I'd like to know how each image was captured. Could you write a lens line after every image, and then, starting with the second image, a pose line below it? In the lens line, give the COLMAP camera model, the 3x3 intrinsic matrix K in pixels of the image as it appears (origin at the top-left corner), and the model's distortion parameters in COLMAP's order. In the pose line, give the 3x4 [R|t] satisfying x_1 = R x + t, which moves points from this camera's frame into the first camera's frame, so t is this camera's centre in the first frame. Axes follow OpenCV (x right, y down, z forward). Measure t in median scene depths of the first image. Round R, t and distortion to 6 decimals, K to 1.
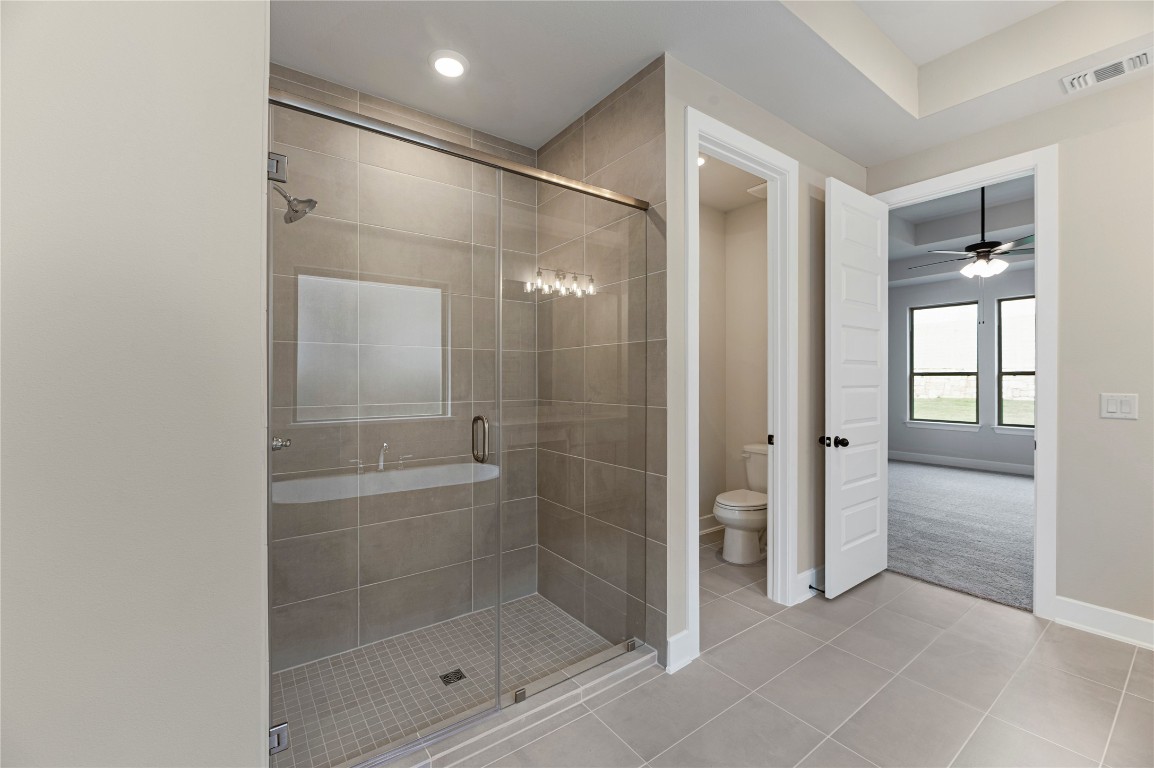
lens RADIAL K [[475.6, 0, 580.2], [0, 475.6, 378.0], [0, 0, 1]] dist [-0.001216, -0.000645]
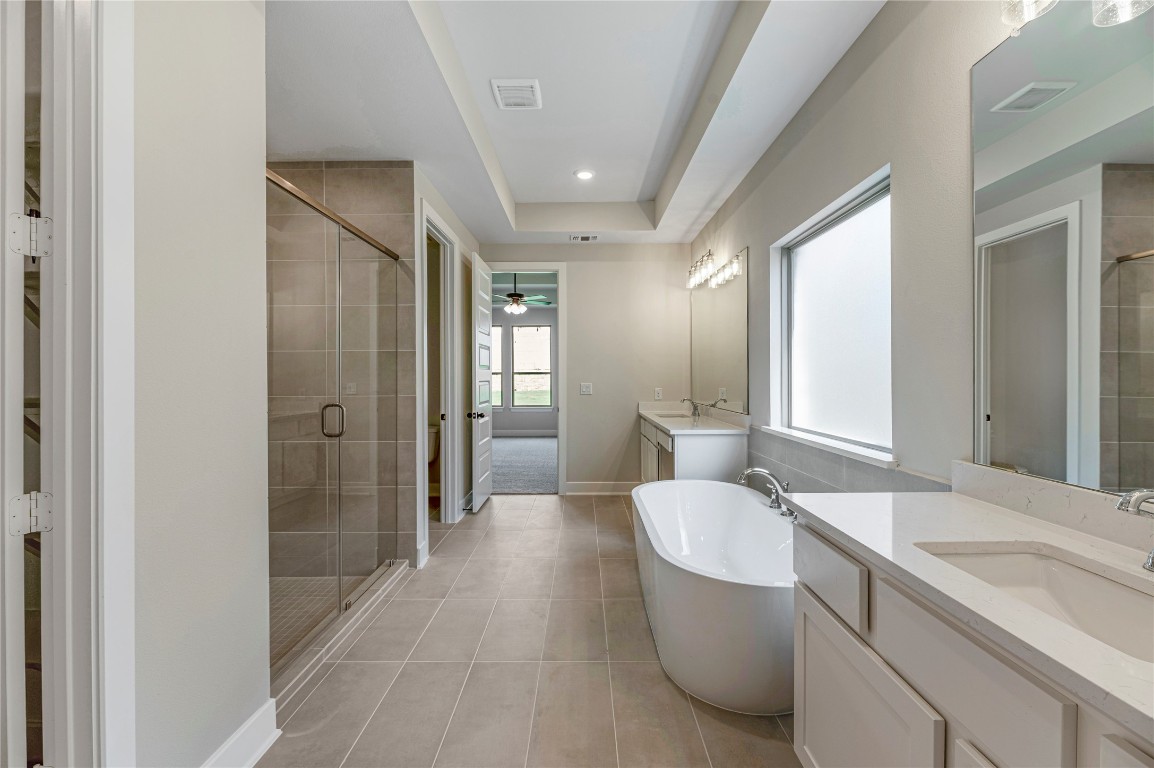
lens RADIAL K [[475.6, 0, 580.2], [0, 475.6, 378.0], [0, 0, 1]] dist [-0.001216, -0.000645]
pose [[0.594002, -0.006115, 0.804440, -0.640213], [0.005536, 0.999979, 0.003514, 0.003586], [-0.804444, 0.002366, 0.594023, -0.282802]]
